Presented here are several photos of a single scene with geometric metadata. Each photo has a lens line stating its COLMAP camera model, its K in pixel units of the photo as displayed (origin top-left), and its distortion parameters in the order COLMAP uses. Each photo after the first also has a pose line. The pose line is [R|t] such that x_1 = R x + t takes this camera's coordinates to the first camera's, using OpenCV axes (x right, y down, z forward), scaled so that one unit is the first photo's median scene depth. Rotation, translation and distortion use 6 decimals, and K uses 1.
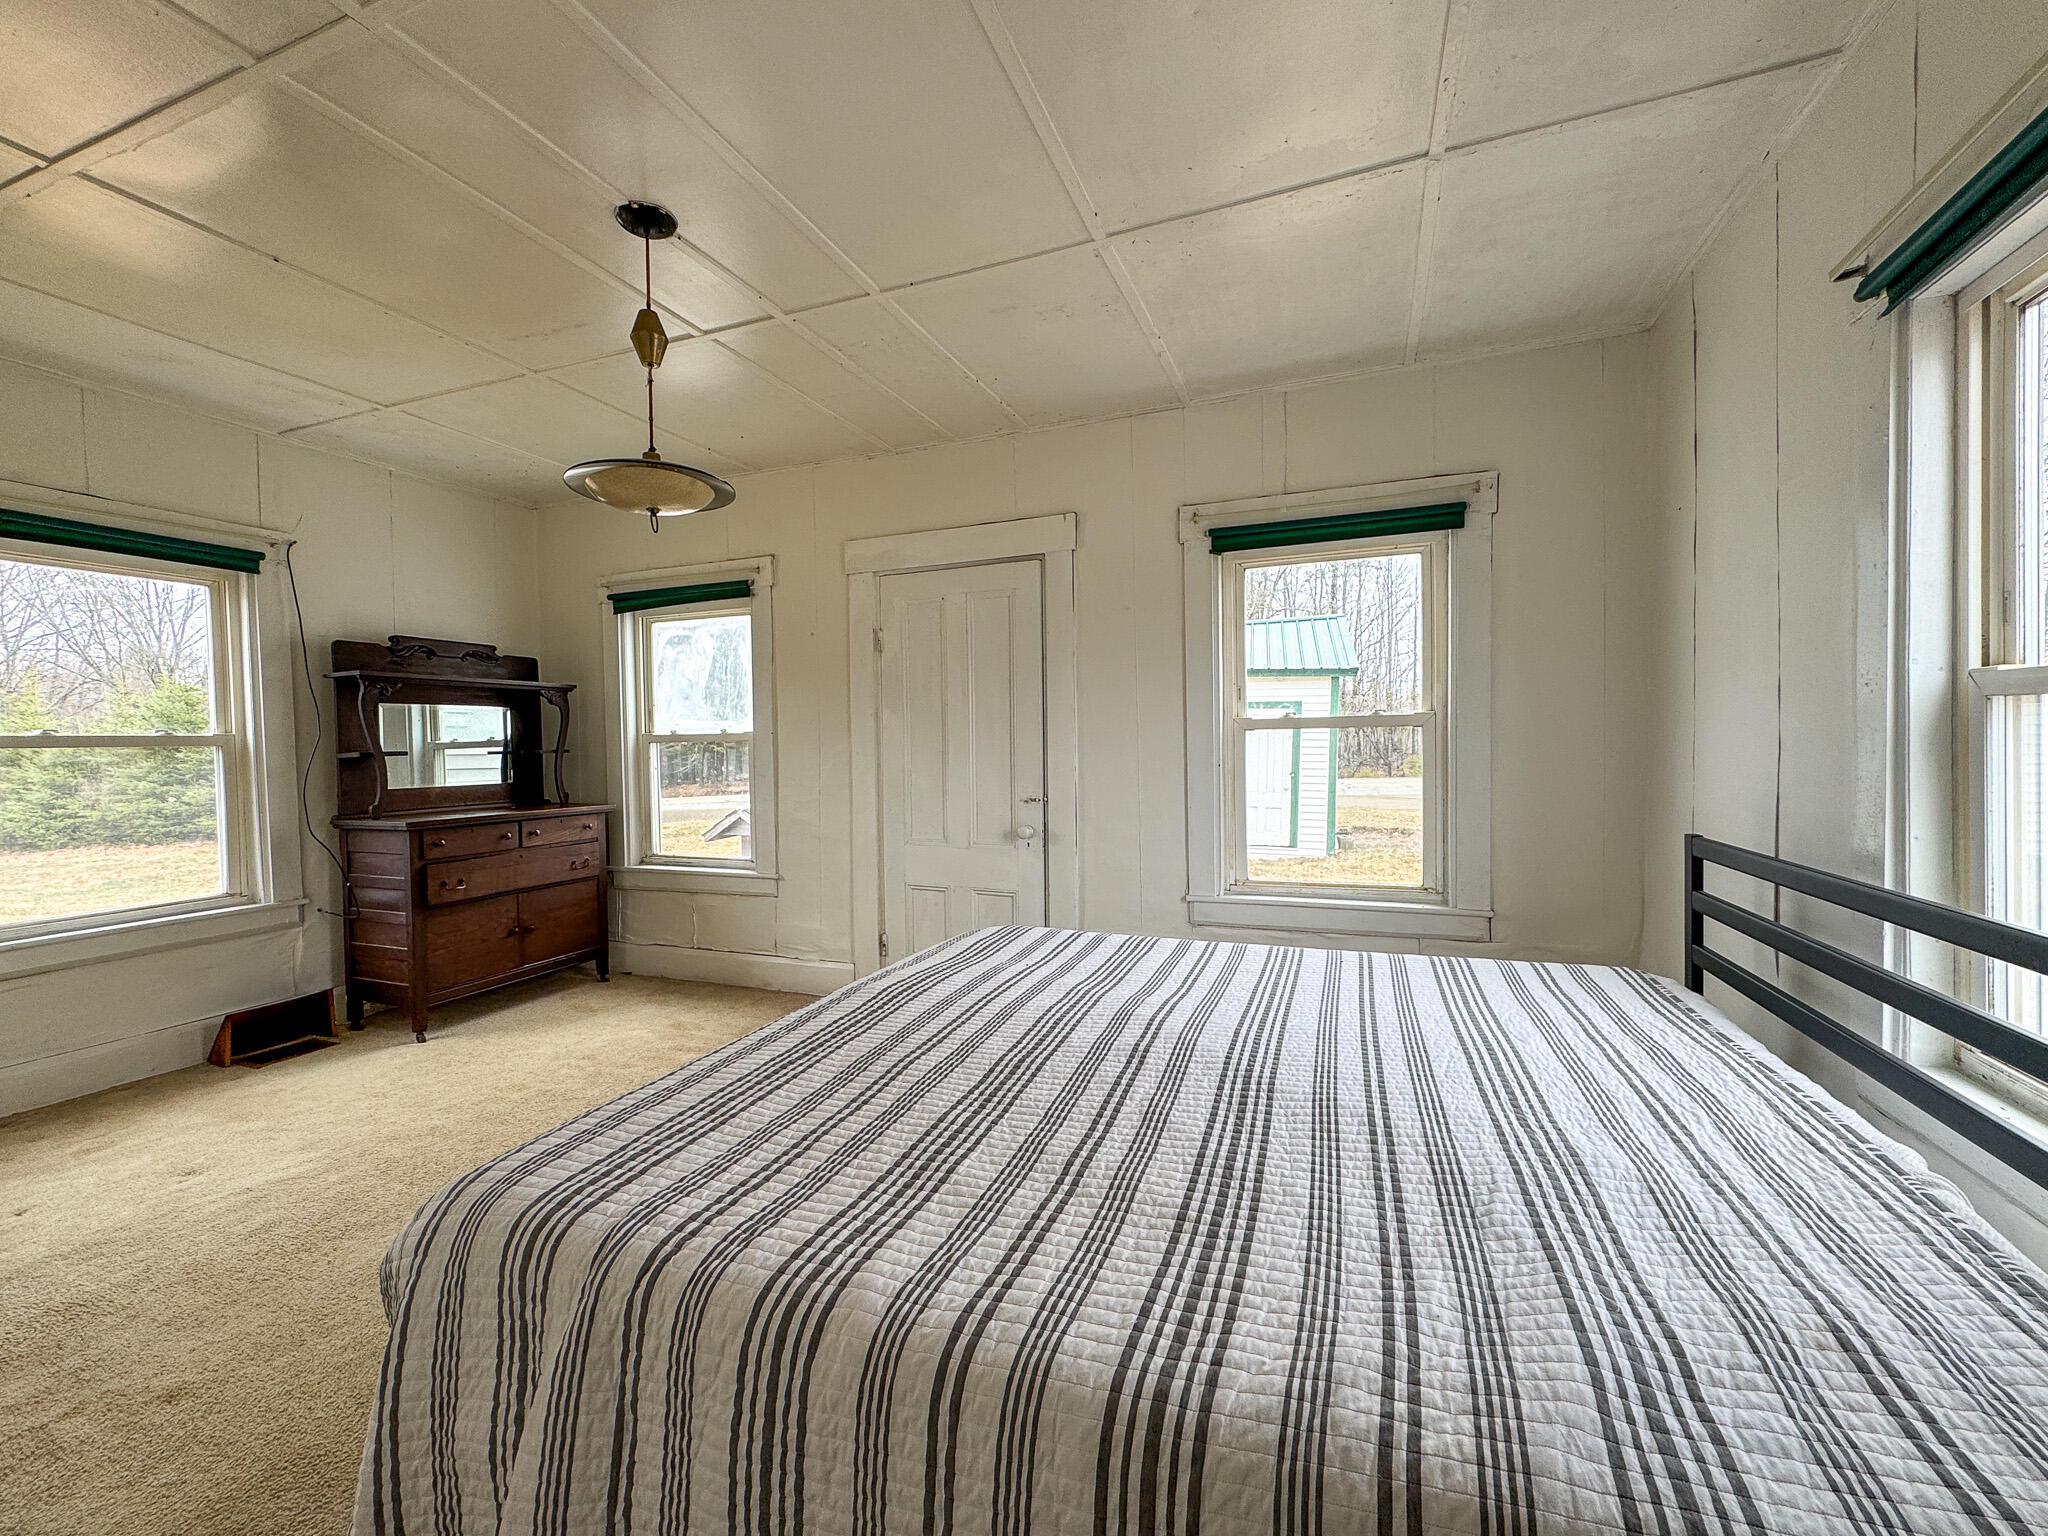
lens RADIAL K [[873.1, 0, 1009.0], [0, 873.1, 768.7], [0, 0, 1]] dist [-0.000996, 0.000831]
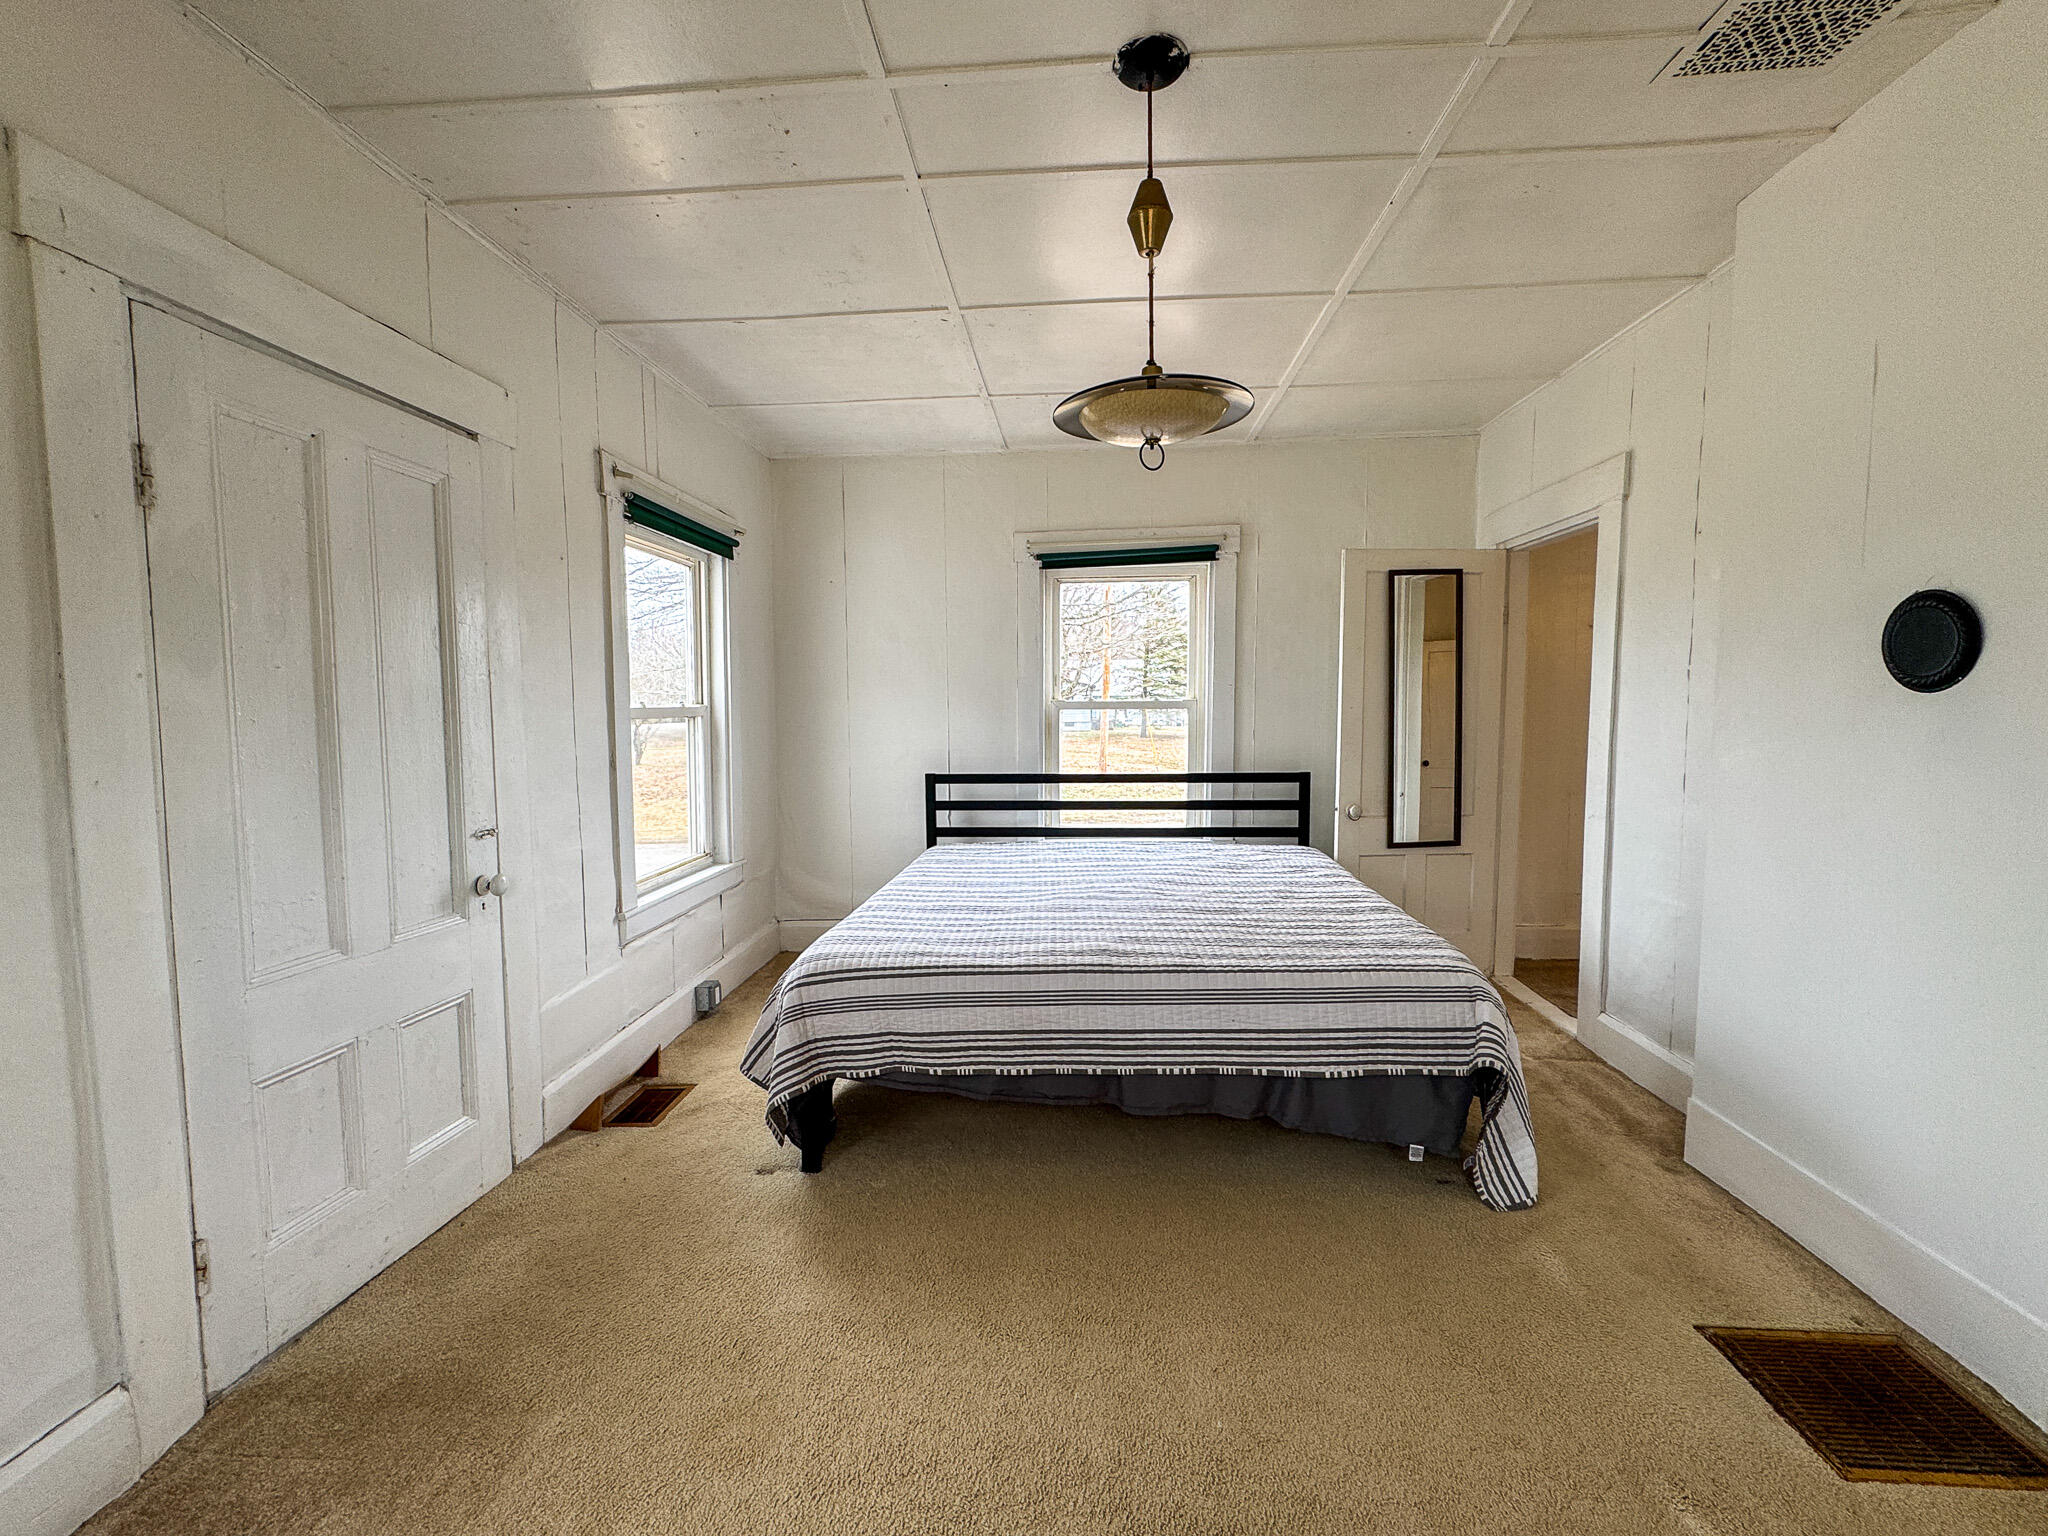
lens RADIAL K [[873.1, 0, 1009.0], [0, 873.1, 768.7], [0, 0, 1]] dist [-0.000996, 0.000831]
pose [[-0.313057, -0.043860, 0.948721, -0.614369], [0.055812, 0.996357, 0.064479, -0.024051], [-0.948093, 0.073135, -0.309469, 0.765254]]
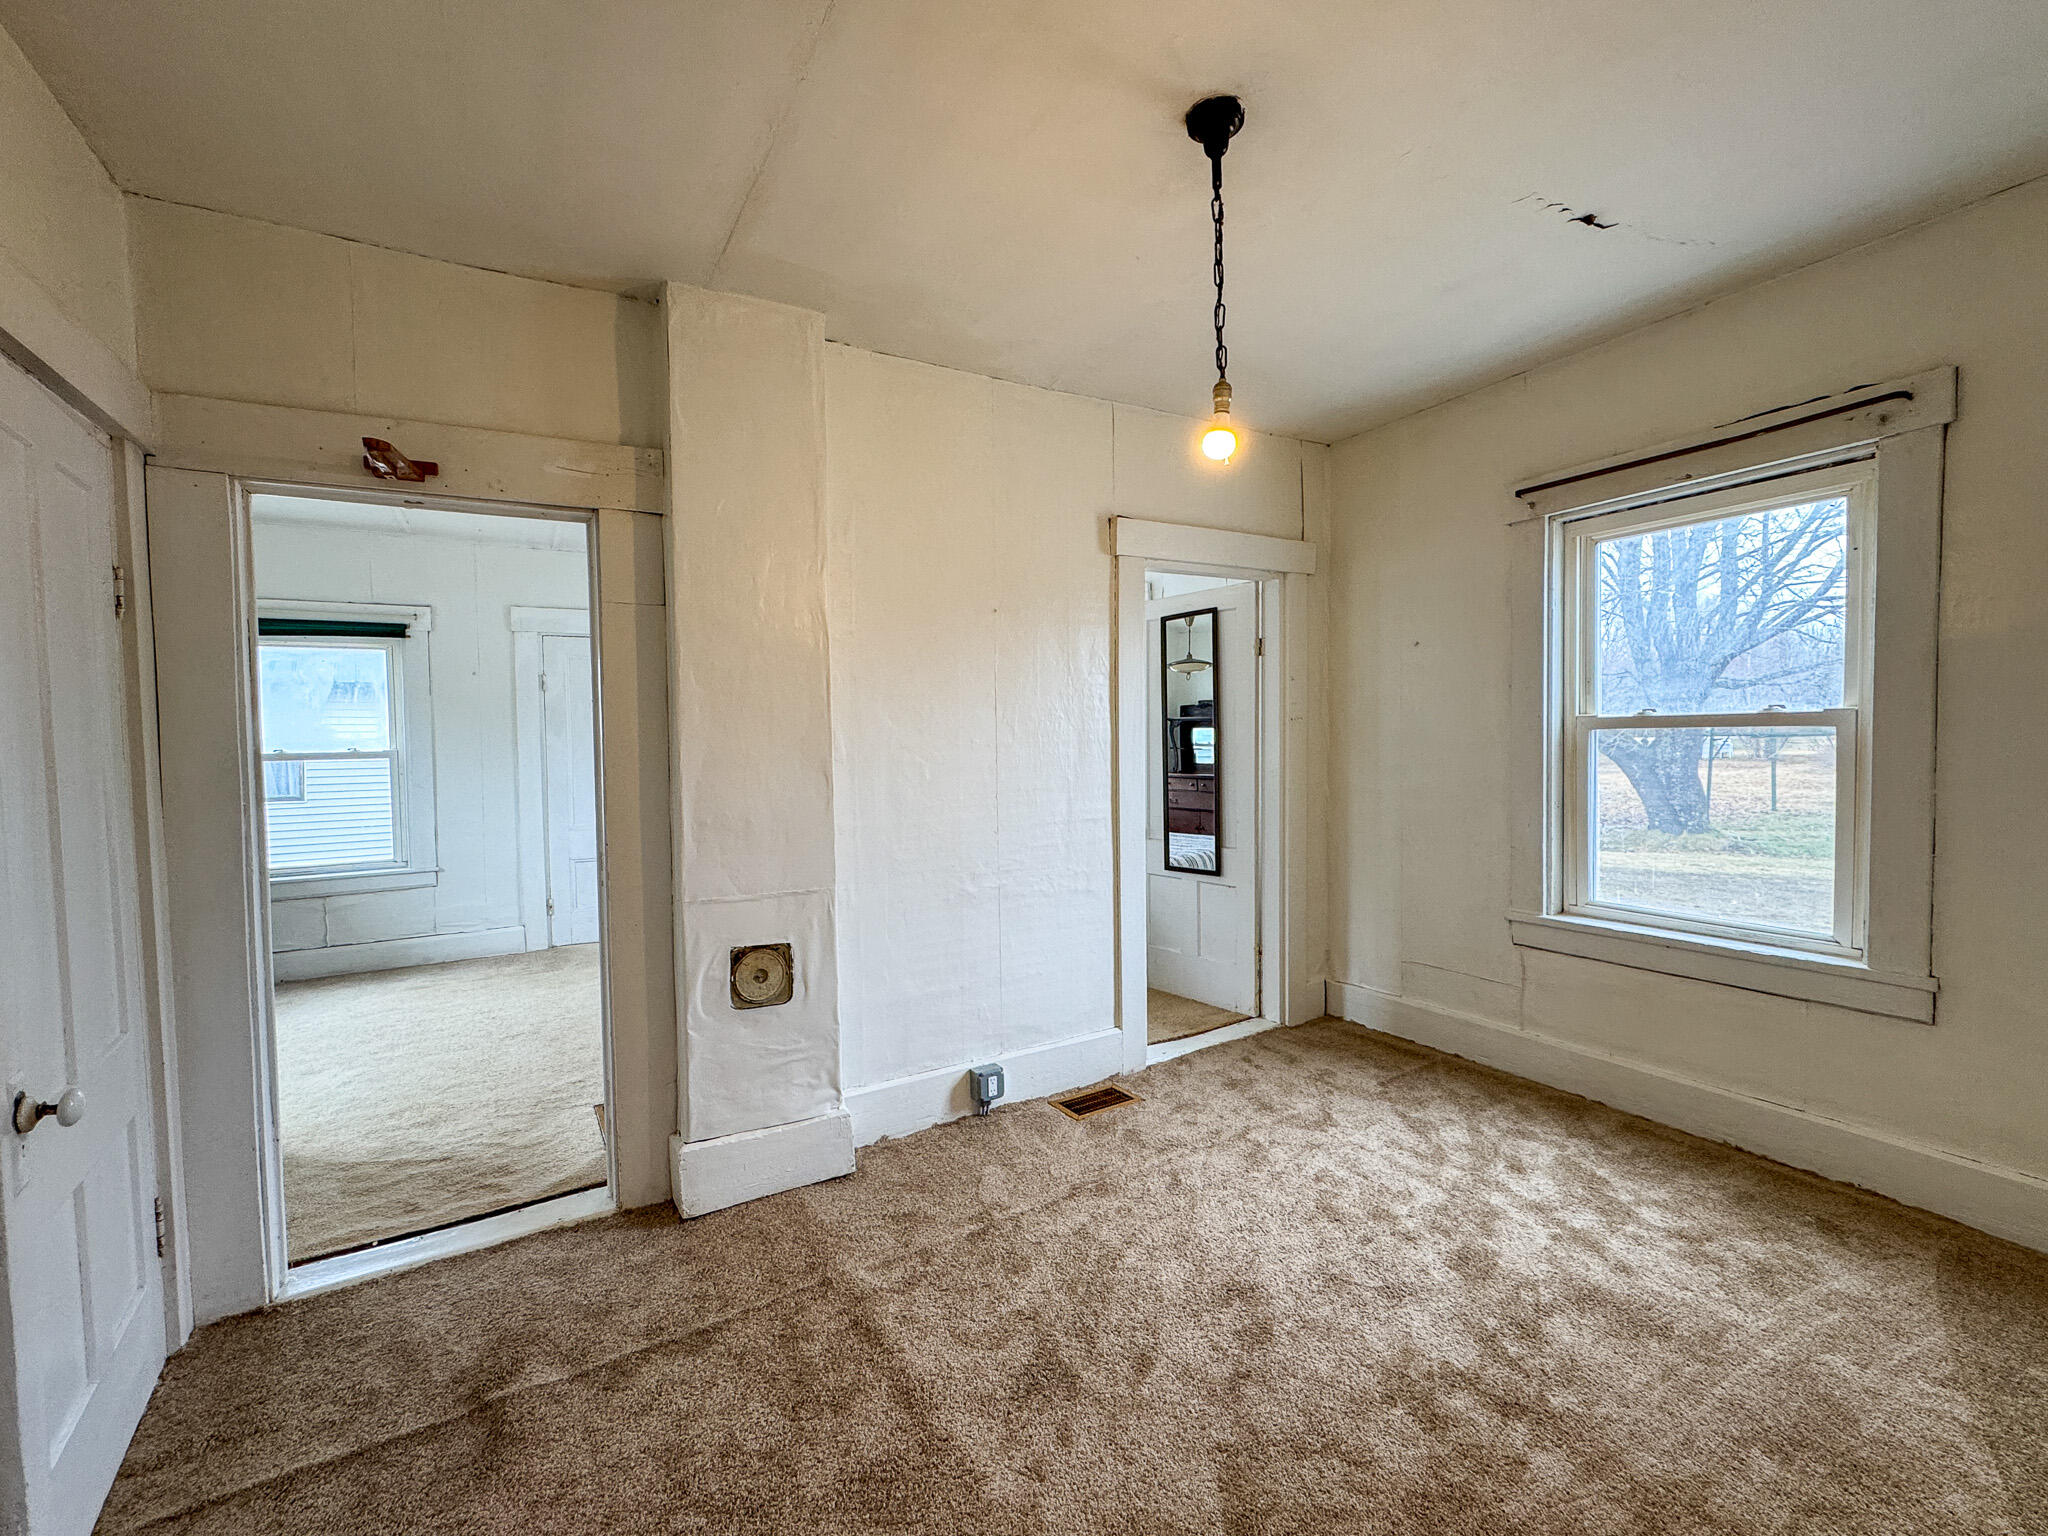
lens RADIAL K [[873.1, 0, 1009.0], [0, 873.1, 768.7], [0, 0, 1]] dist [-0.000996, 0.000831]
pose [[0.611195, -0.018287, 0.791269, -0.777311], [0.040087, 0.999165, -0.007873, 0.027012], [-0.790464, 0.036532, 0.611418, -0.398608]]
